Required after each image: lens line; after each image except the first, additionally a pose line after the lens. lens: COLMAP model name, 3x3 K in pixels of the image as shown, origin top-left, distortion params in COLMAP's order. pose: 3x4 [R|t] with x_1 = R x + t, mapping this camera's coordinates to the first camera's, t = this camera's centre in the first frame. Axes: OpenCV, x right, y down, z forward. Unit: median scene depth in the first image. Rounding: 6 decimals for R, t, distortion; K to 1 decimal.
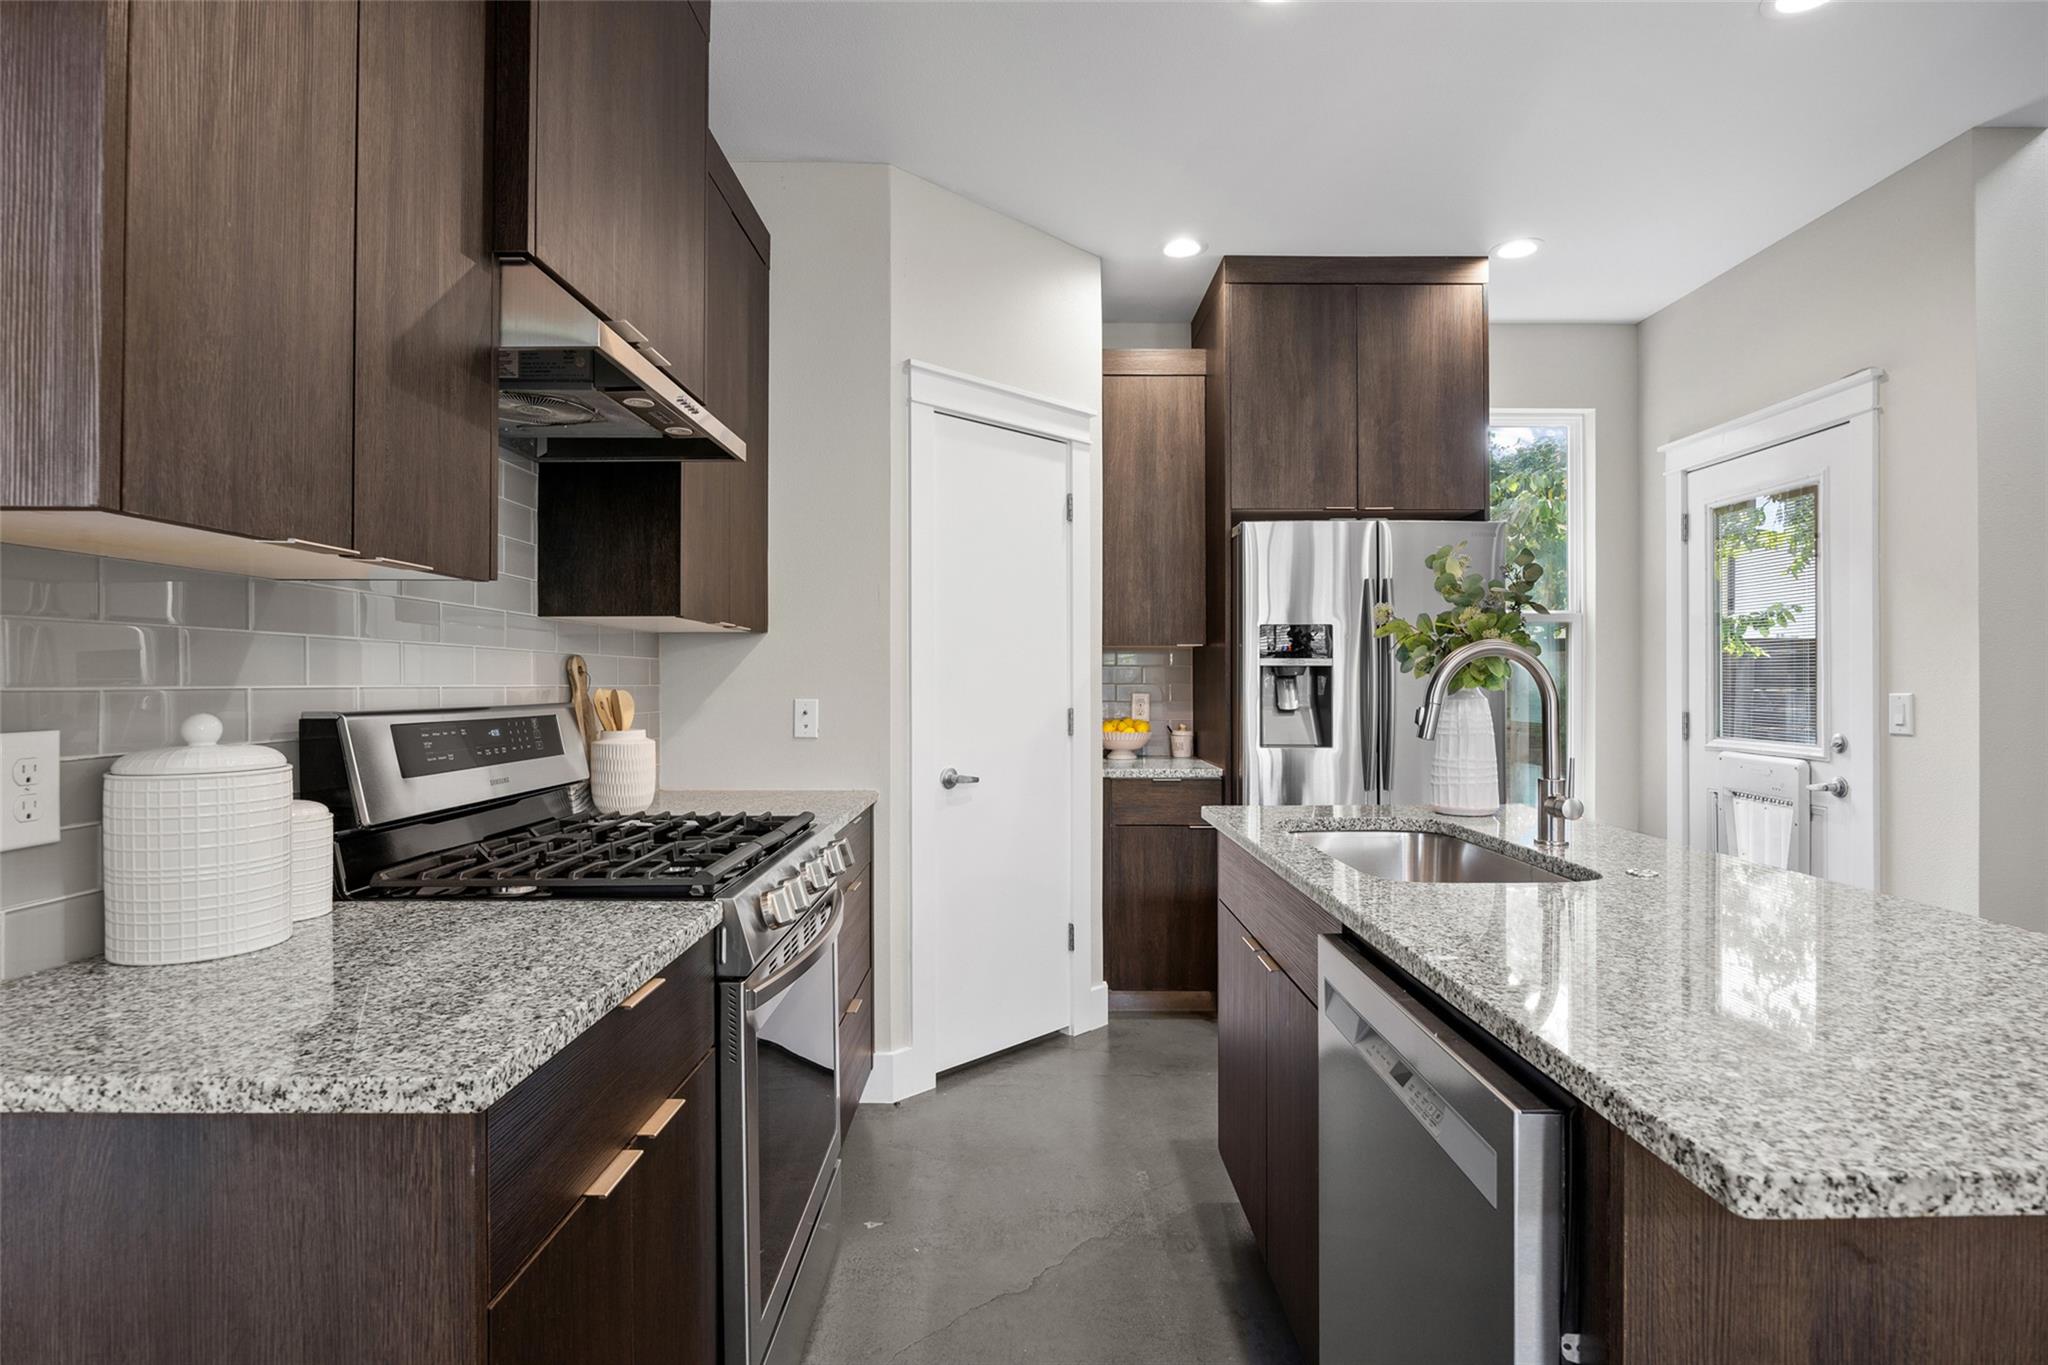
lens RADIAL K [[1003.7, 0, 1023.5], [0, 1003.7, 679.3], [0, 0, 1]] dist [-0.013893, 0.001062]
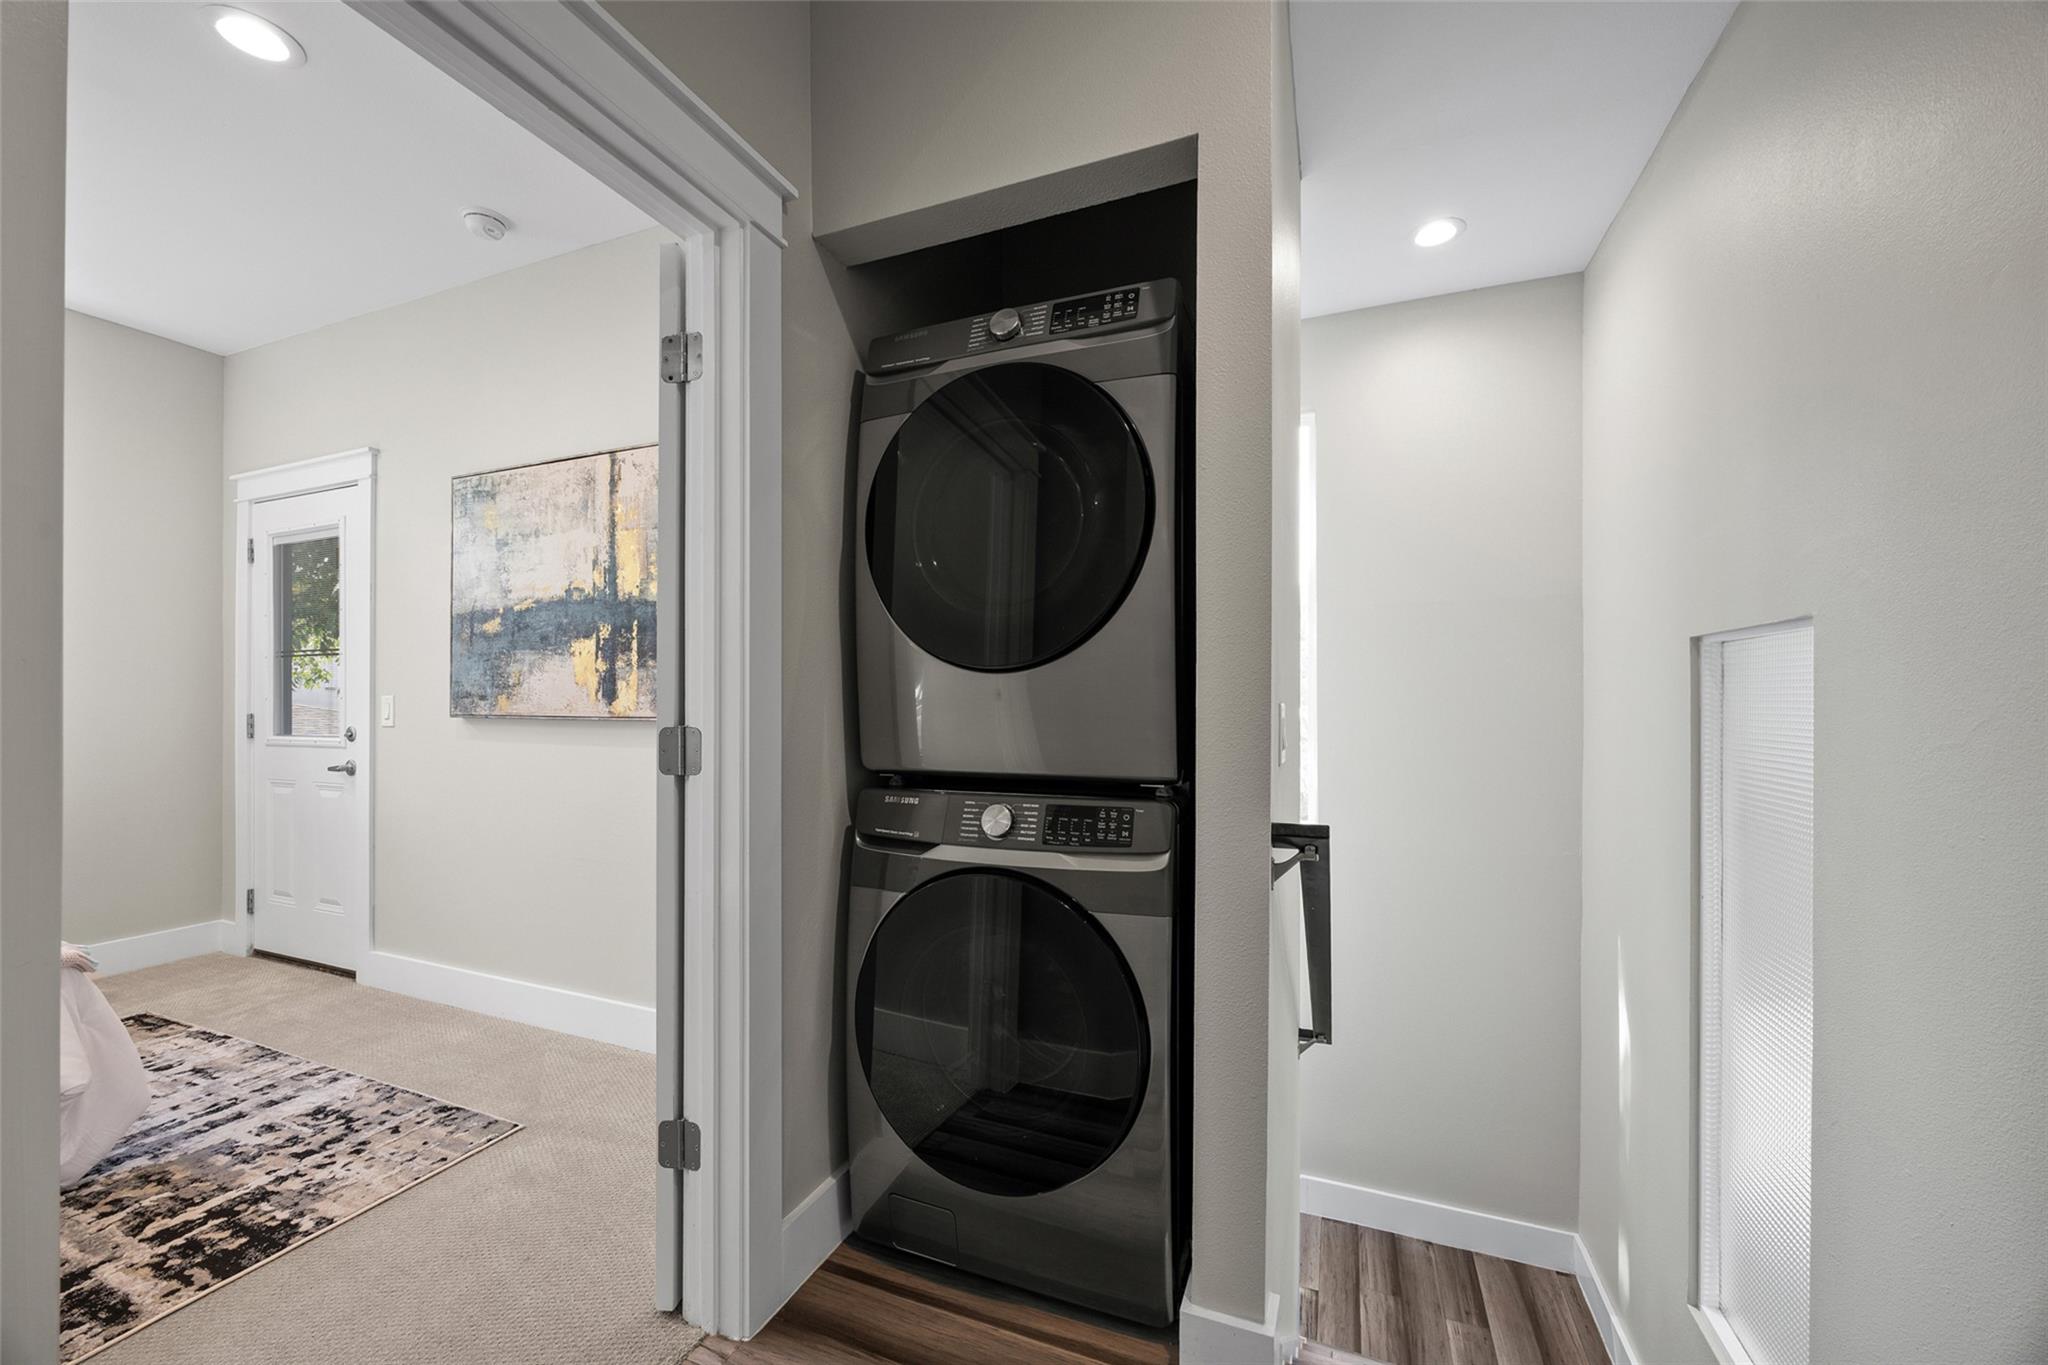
lens RADIAL K [[776.3, 0, 1026.1], [0, 776.3, 702.2], [0, 0, 1]] dist [-0.000975, -0.000101]
pose [[0.379371, 0.000503, 0.925245, 0.219969], [-0.001705, 0.999999, 0.000156, 0.019940], [-0.925243, -0.001636, 0.379371, -0.165069]]
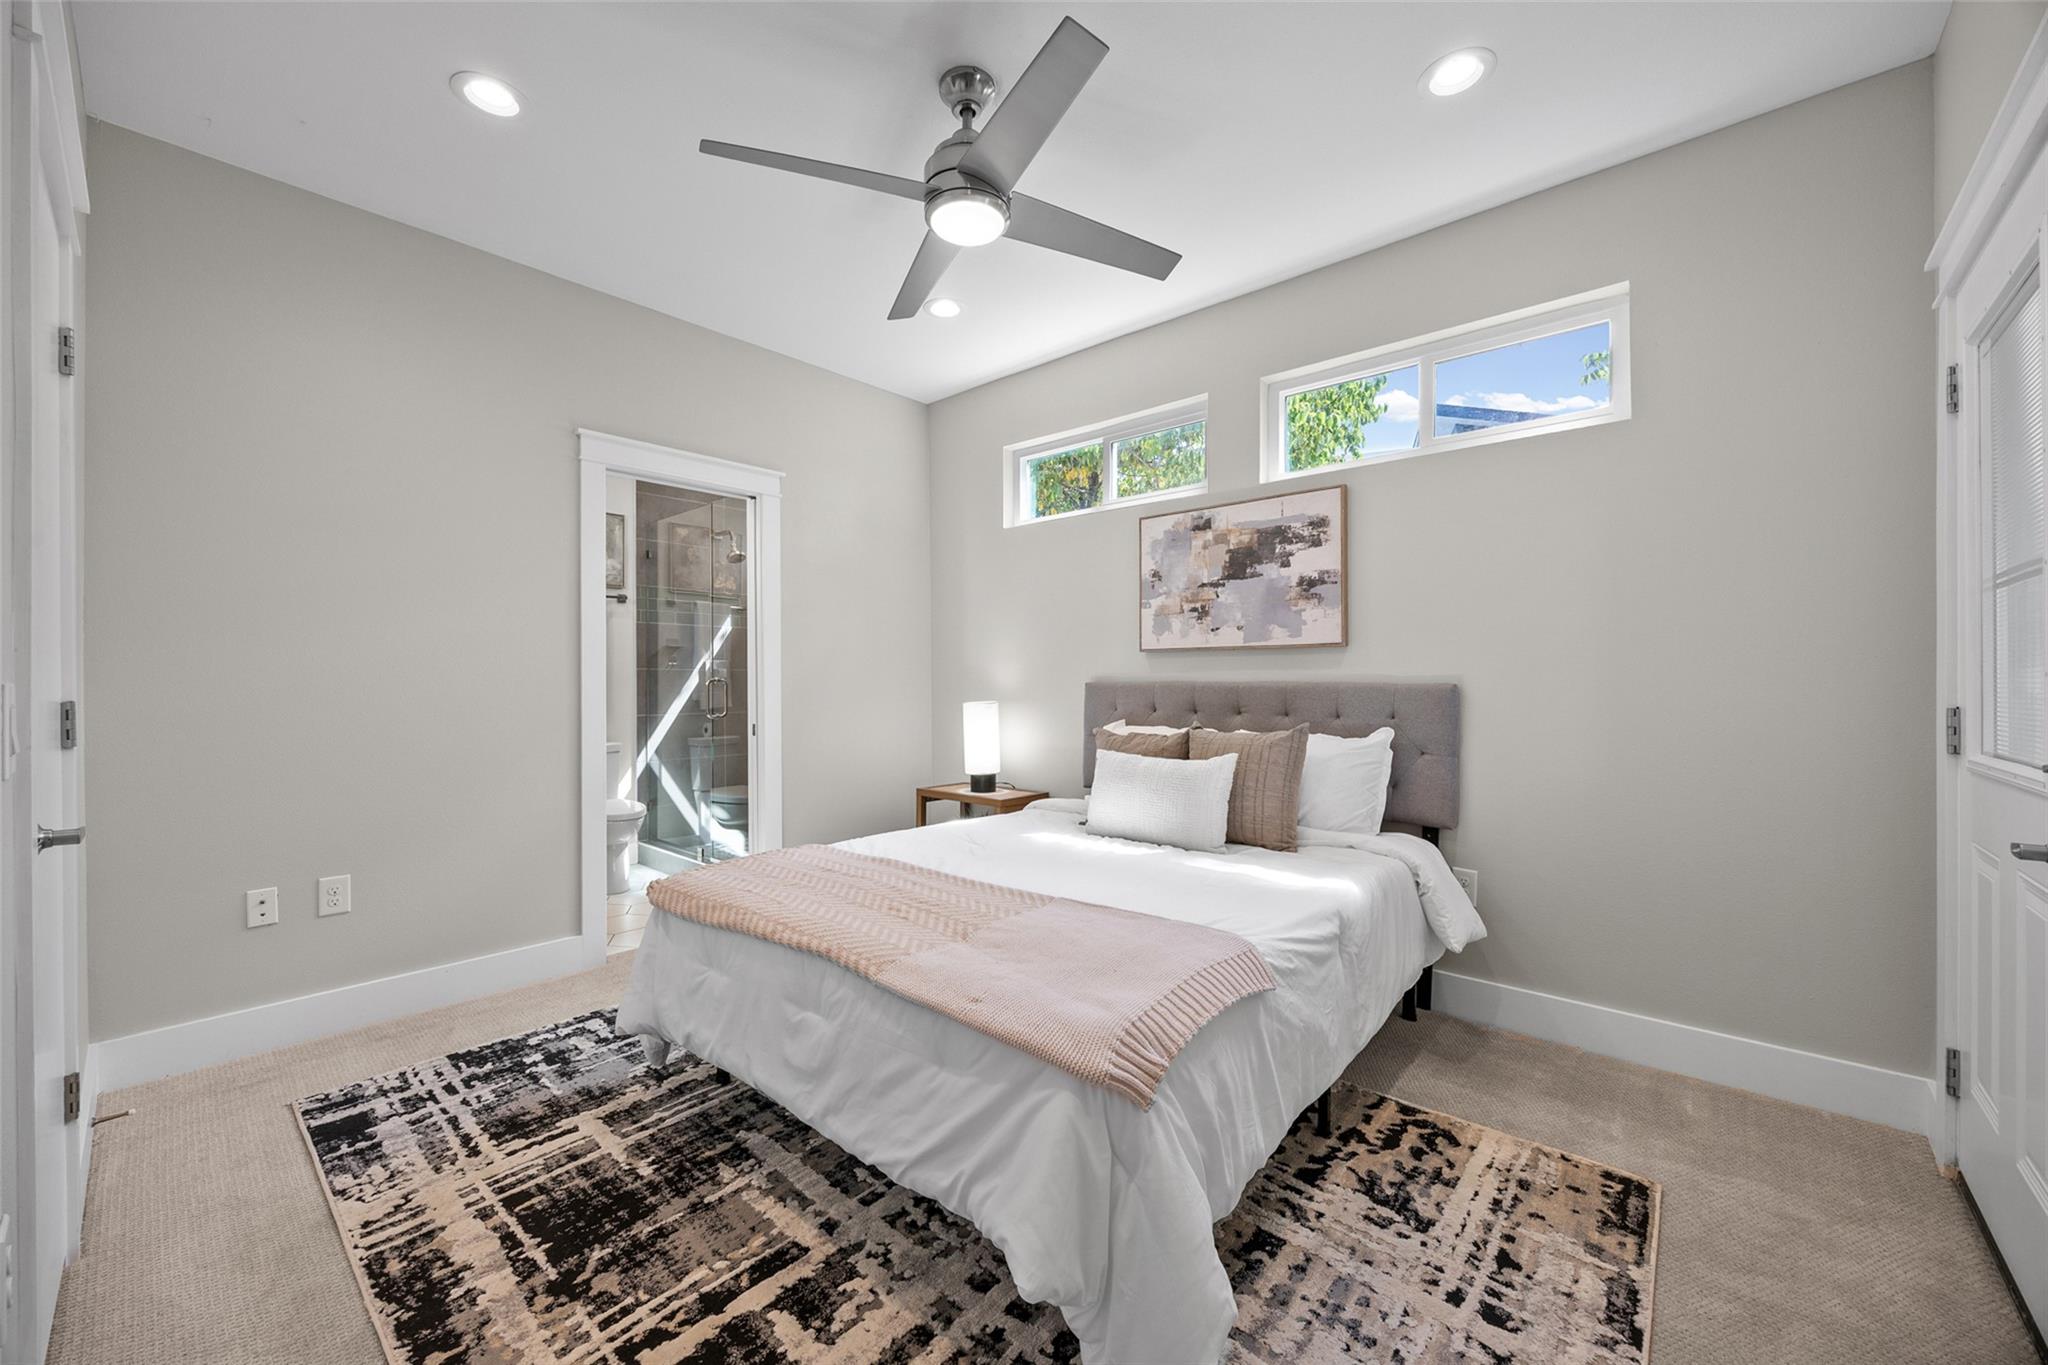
lens RADIAL K [[776.3, 0, 1010.1], [0, 776.3, 683.3], [0, 0, 1]] dist [-0.000975, -0.000101]
pose [[0.738437, -0.003412, -0.674314, 0.666242], [0.002218, 0.999994, -0.002631, 0.020735], [0.674319, 0.000447, 0.738440, 0.356507]]
